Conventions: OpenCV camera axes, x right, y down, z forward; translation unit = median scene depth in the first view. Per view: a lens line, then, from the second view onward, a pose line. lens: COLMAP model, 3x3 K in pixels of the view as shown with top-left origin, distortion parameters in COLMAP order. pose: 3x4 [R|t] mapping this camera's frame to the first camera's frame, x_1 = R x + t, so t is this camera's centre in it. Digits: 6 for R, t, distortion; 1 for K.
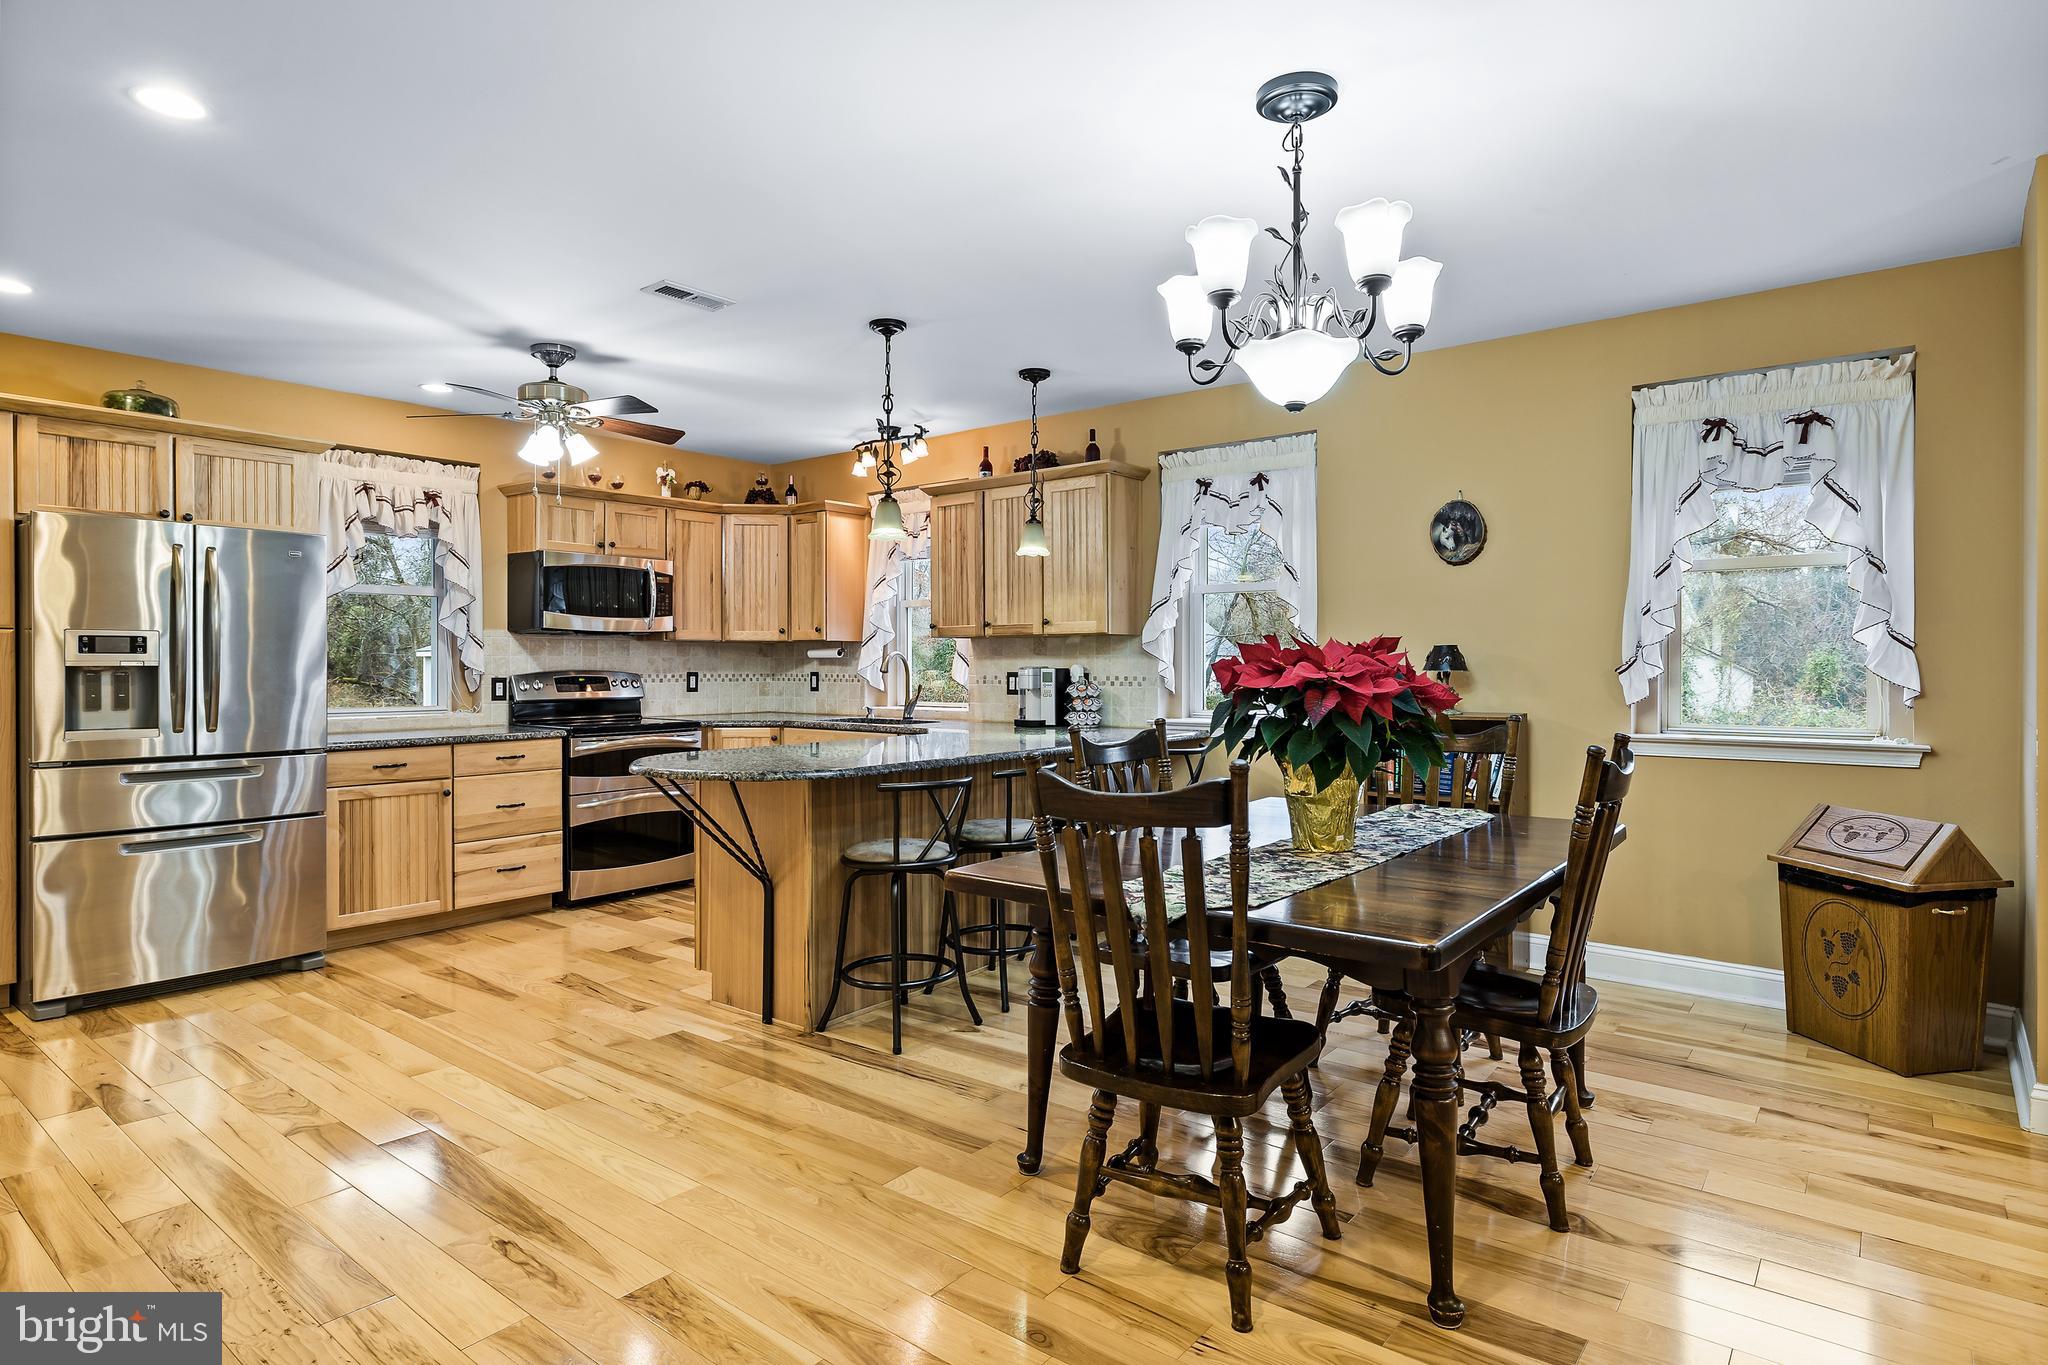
lens RADIAL K [[1100.8, 0, 1031.5], [0, 1100.8, 669.3], [0, 0, 1]] dist [-0.001708, 0.000852]
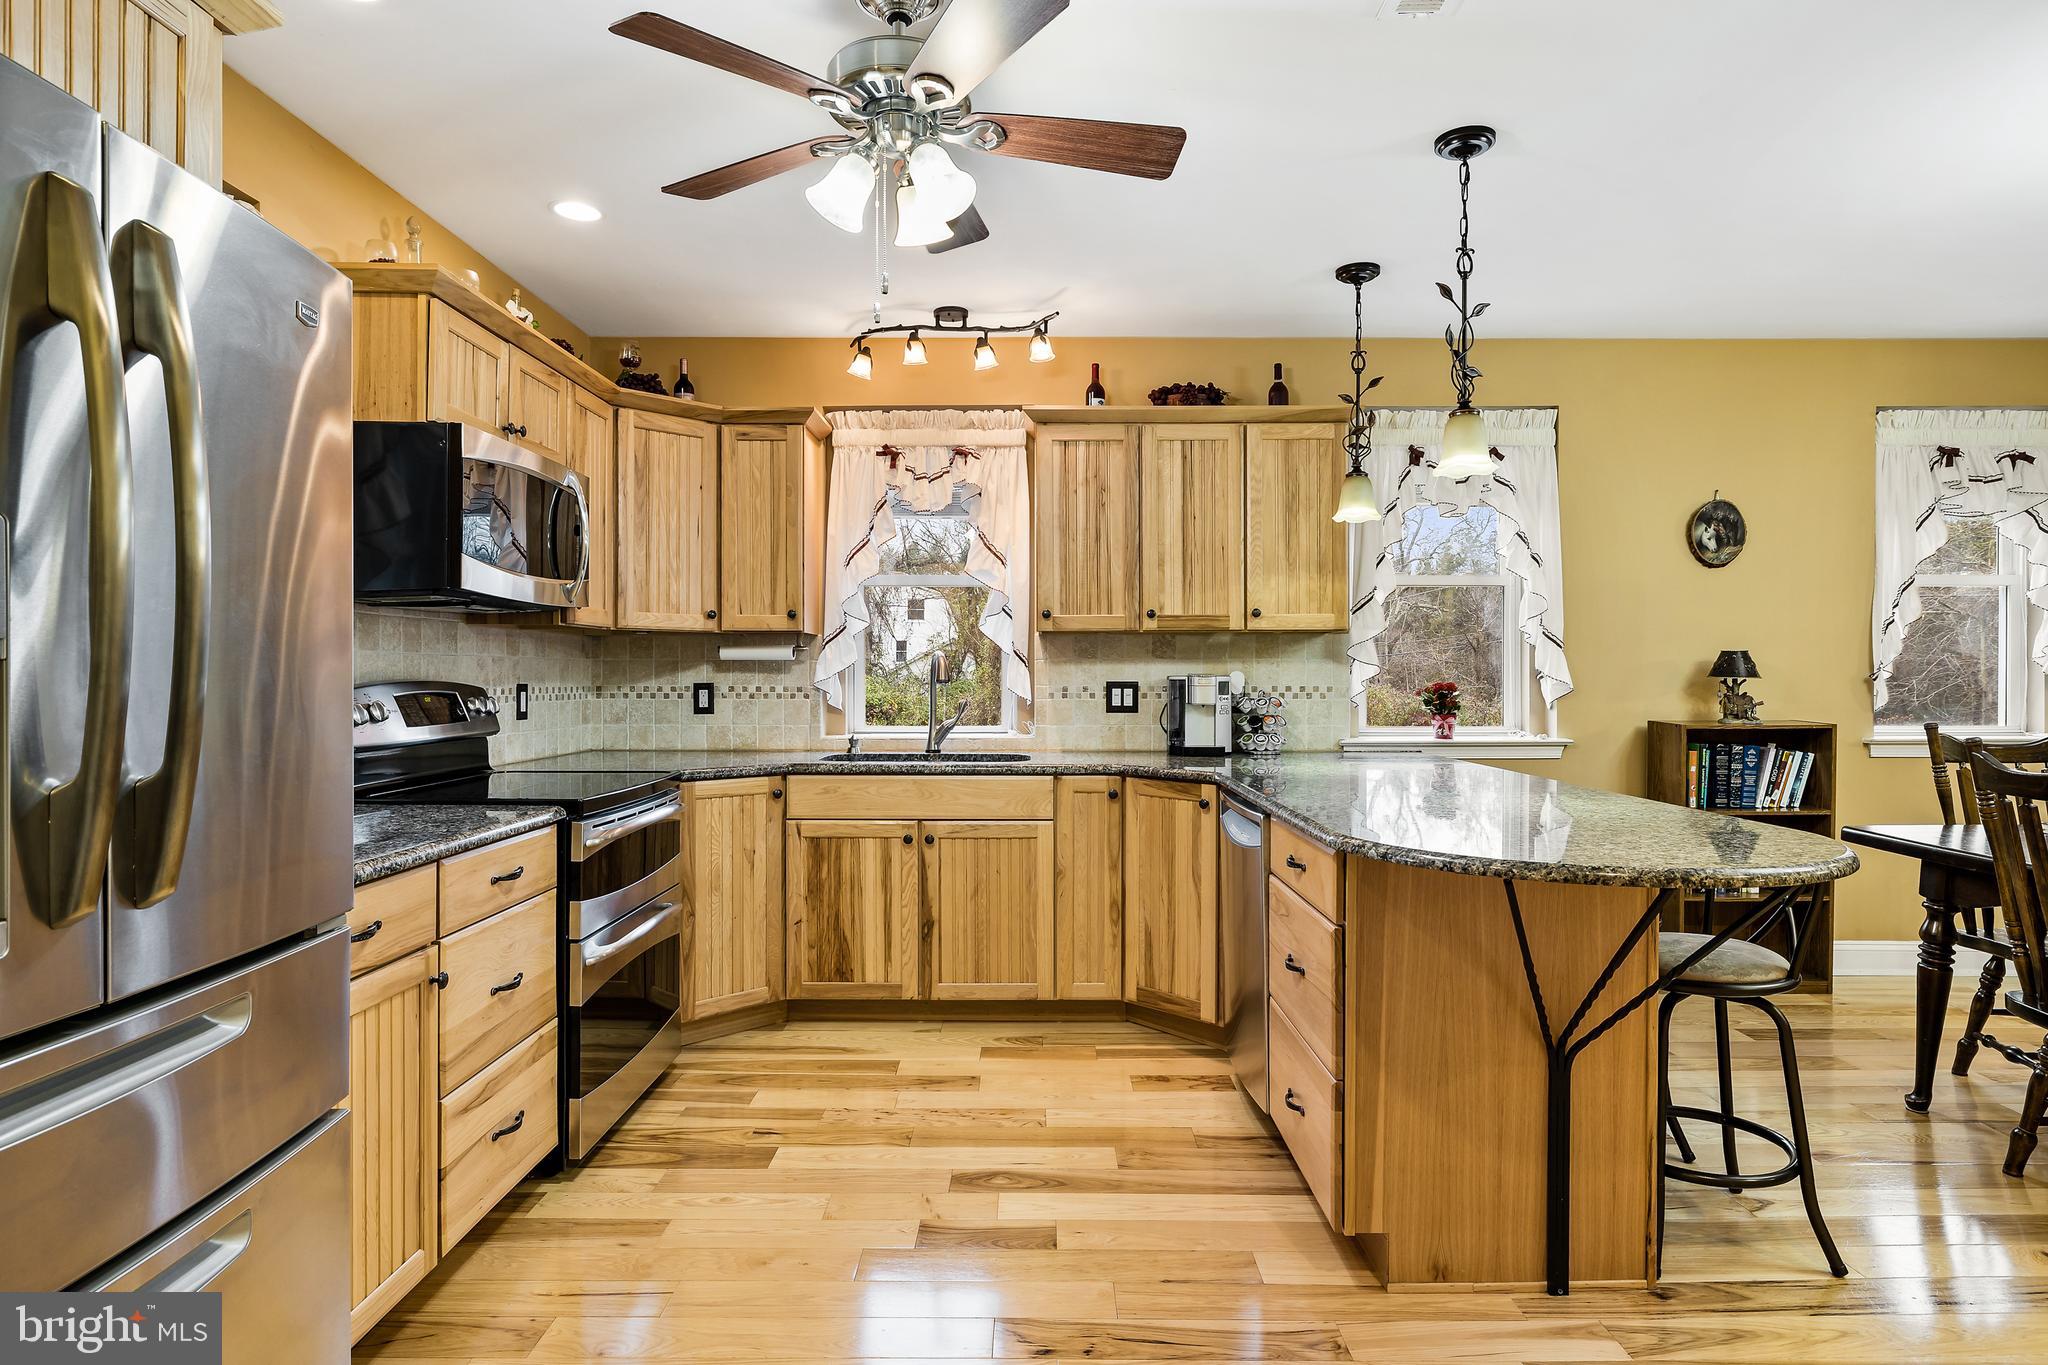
lens RADIAL K [[1129.1, 0, 1029.7], [0, 1129.1, 679.3], [0, 0, 1]] dist [-0.001841, -0.000196]
pose [[0.785063, -0.002015, 0.619413, -0.585643], [0.002444, 0.999997, 0.000156, 0.000938], [-0.619411, 0.001391, 0.785066, 0.507049]]
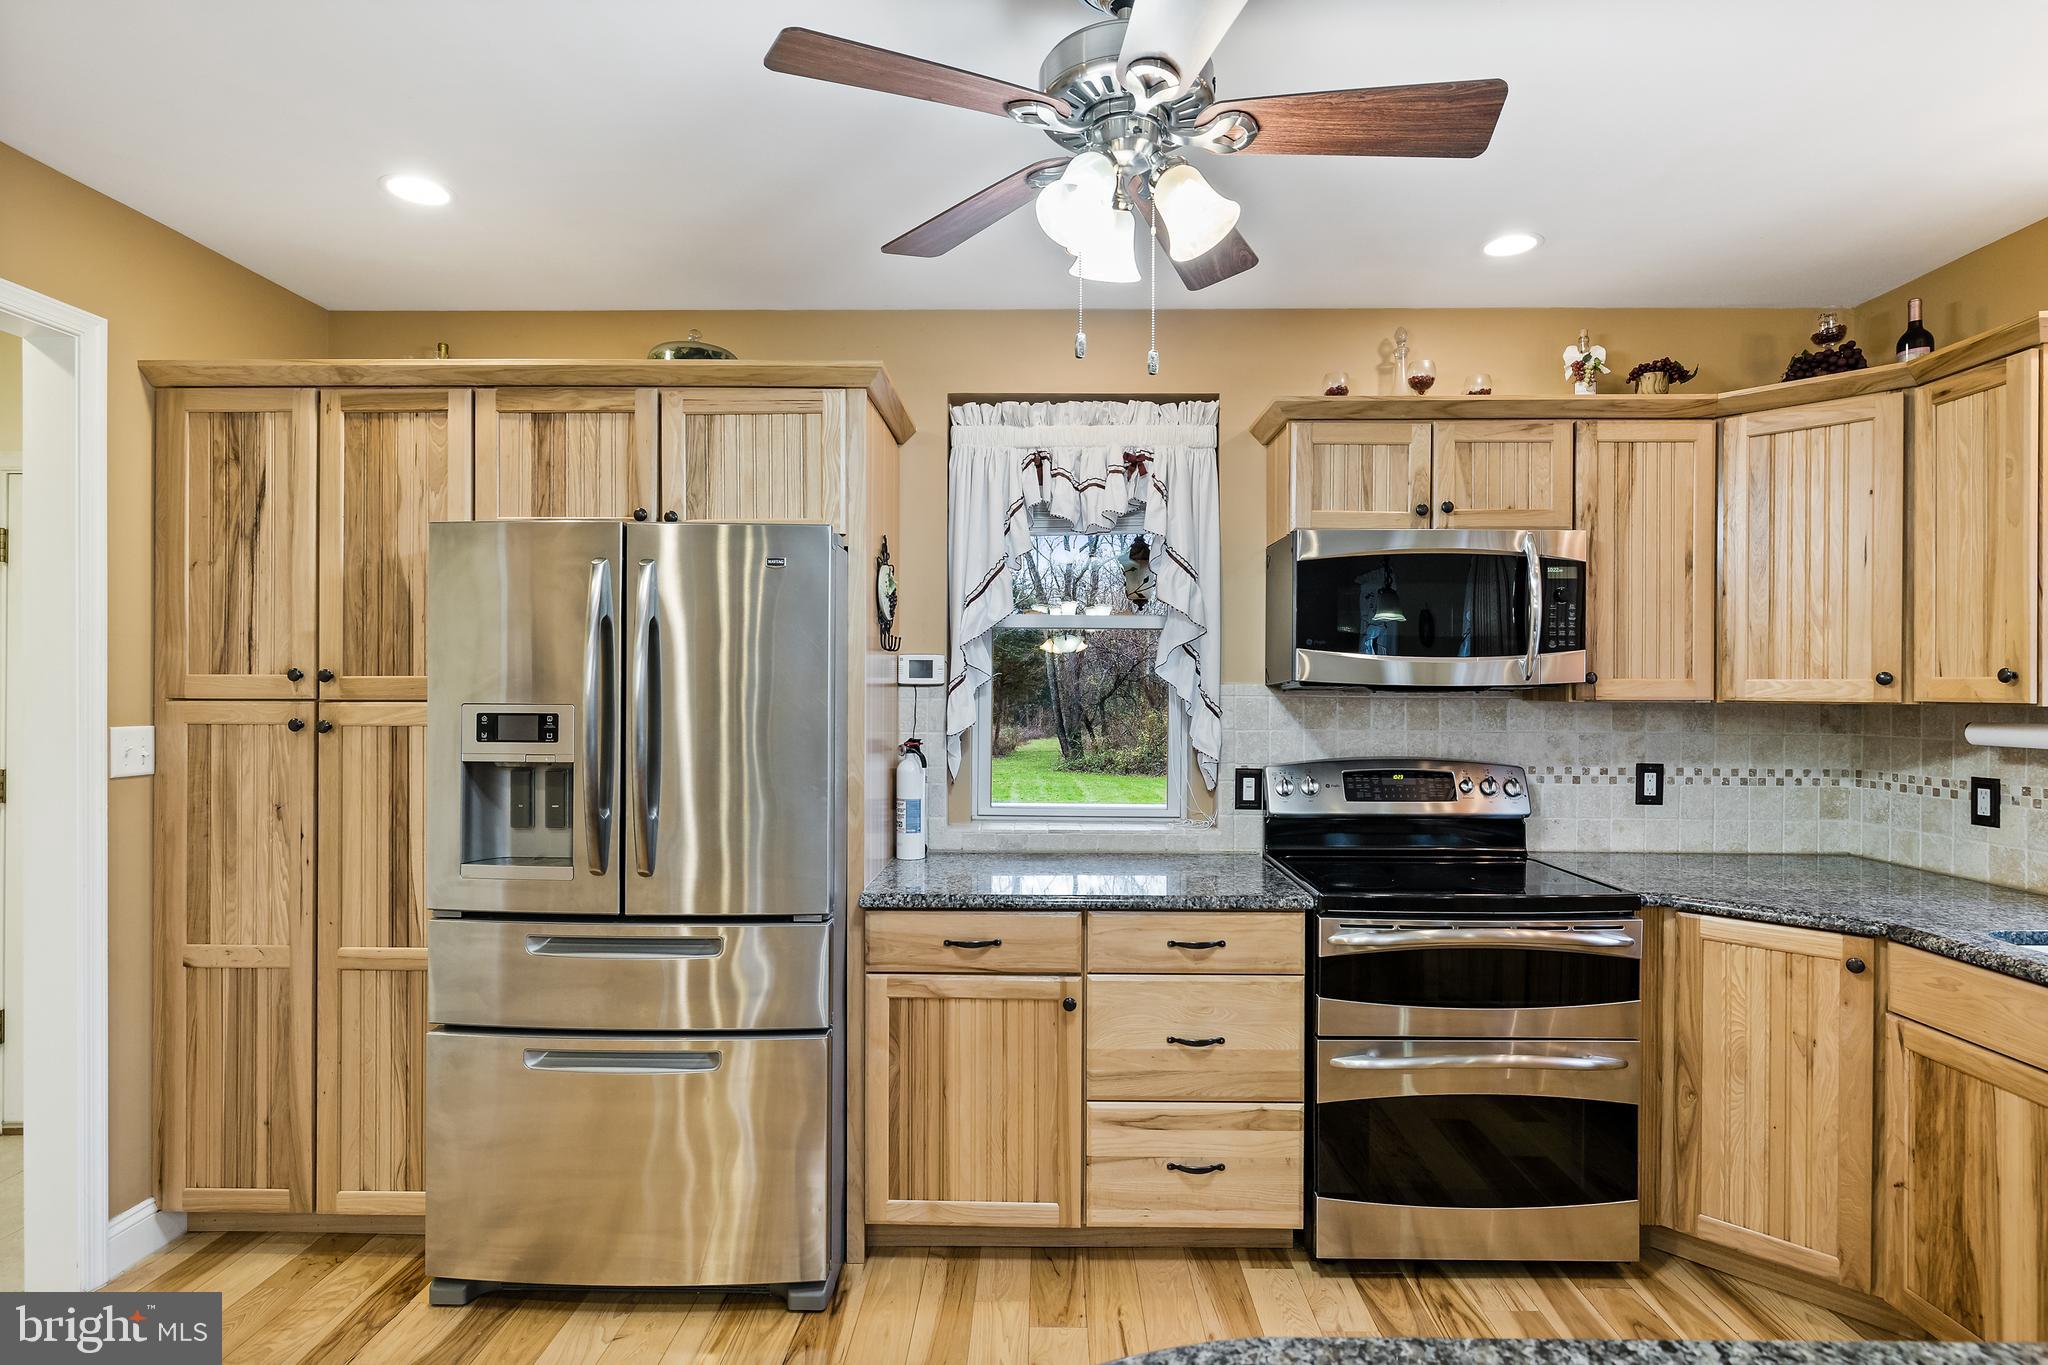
lens RADIAL K [[1038.4, 0, 1027.3], [0, 1038.4, 691.3], [0, 0, 1]] dist [-0.004397, -0.000105]
pose [[0.609815, 0.004633, -0.792530, -0.146111], [-0.009292, 0.999956, -0.001305, -0.033246], [0.792489, 0.008160, 0.609831, 0.646295]]
